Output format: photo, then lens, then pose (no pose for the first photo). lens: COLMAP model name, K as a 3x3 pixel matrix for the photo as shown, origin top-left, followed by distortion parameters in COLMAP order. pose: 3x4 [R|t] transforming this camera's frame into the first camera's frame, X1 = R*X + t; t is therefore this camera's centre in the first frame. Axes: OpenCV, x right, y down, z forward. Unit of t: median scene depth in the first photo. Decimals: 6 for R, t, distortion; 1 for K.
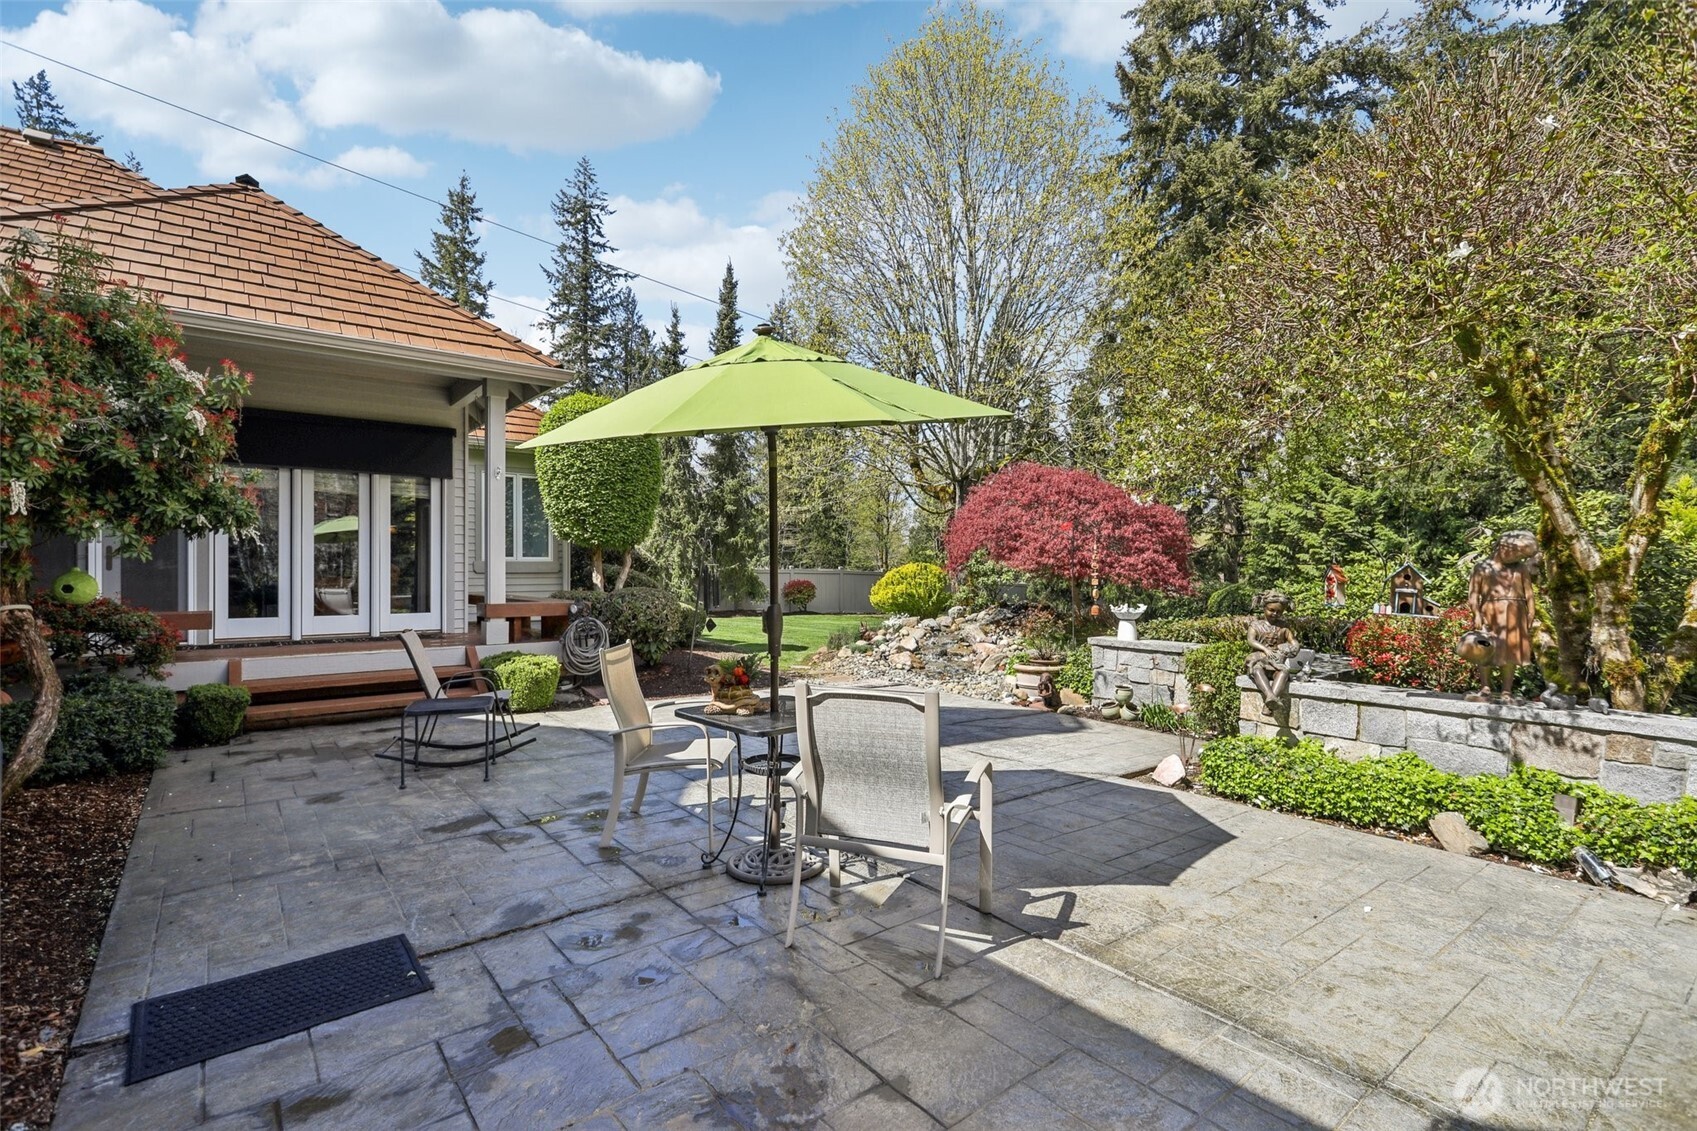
lens RADIAL K [[794.8, 0, 852.0], [0, 794.8, 570.1], [0, 0, 1]] dist [-0.002028, 0.002534]
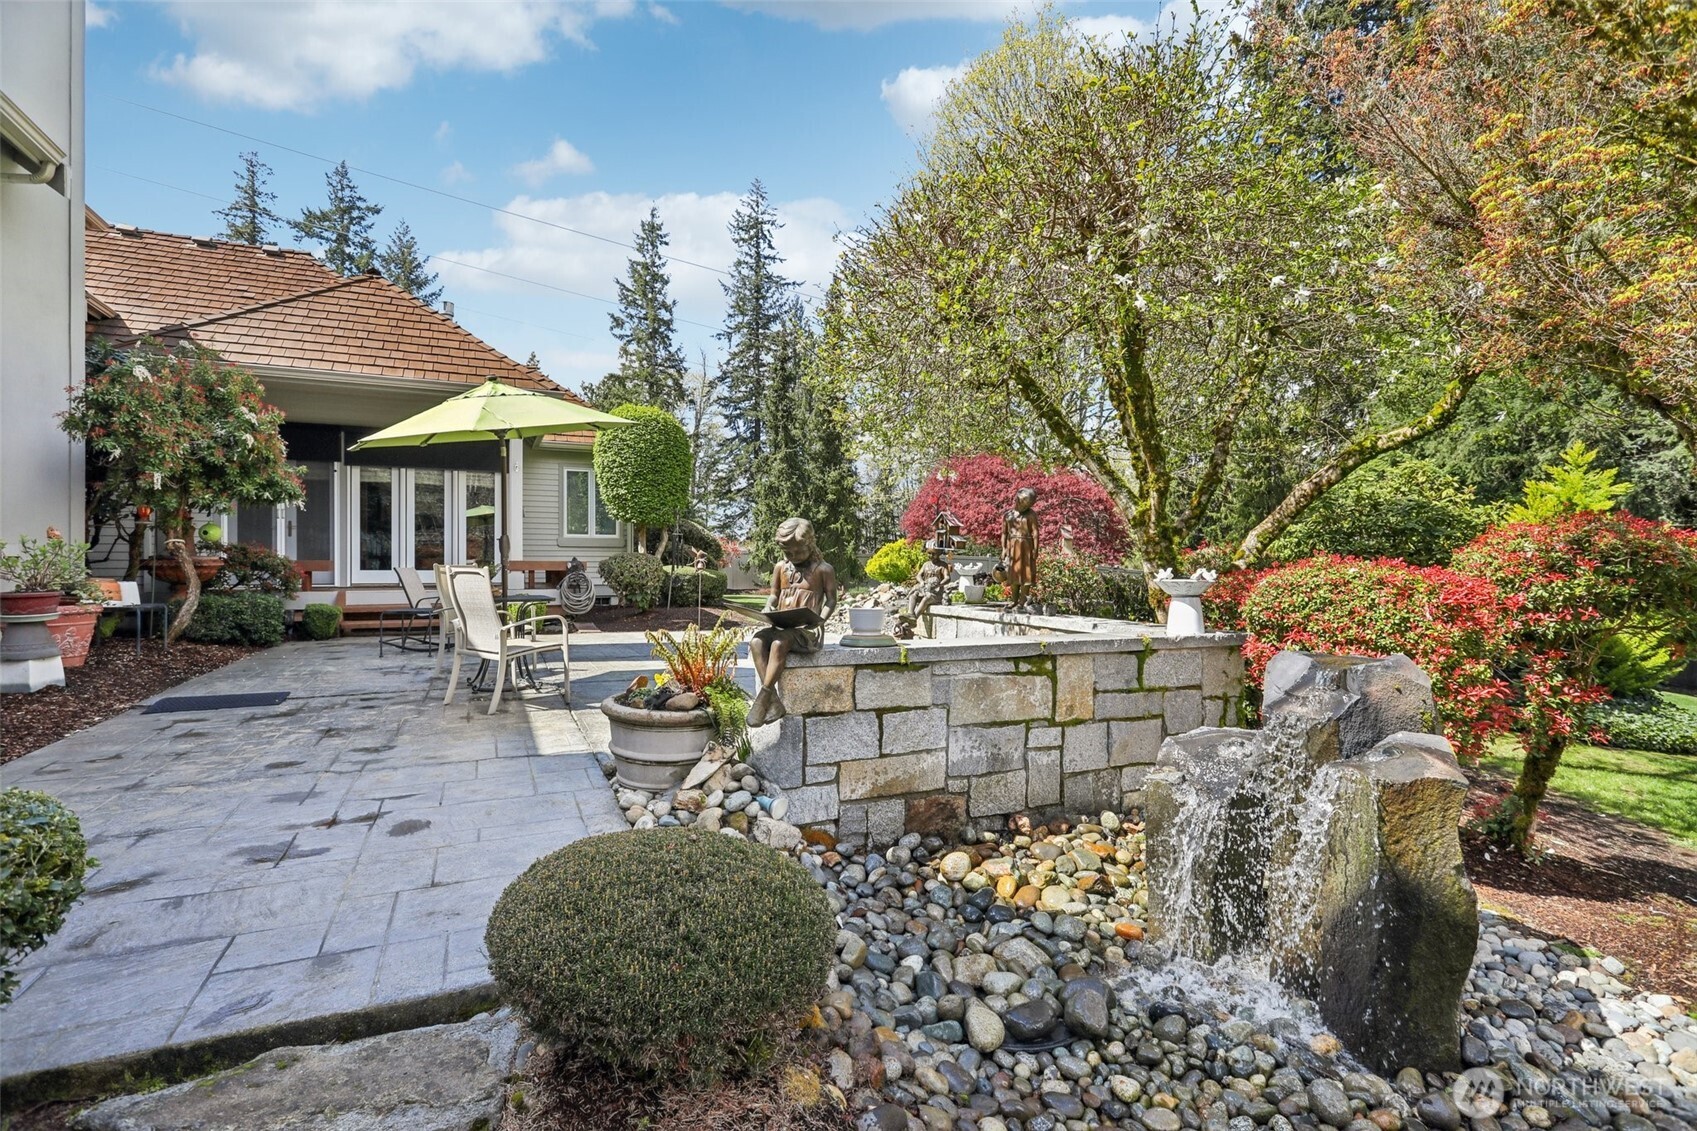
lens RADIAL K [[794.8, 0, 844.8], [0, 794.8, 563.2], [0, 0, 1]] dist [-0.002028, 0.002534]
pose [[0.970320, 0.005036, -0.241773, 0.303731], [-0.005055, 0.999987, 0.000541, 0.028673], [0.241772, 0.000697, 0.970333, -0.145516]]
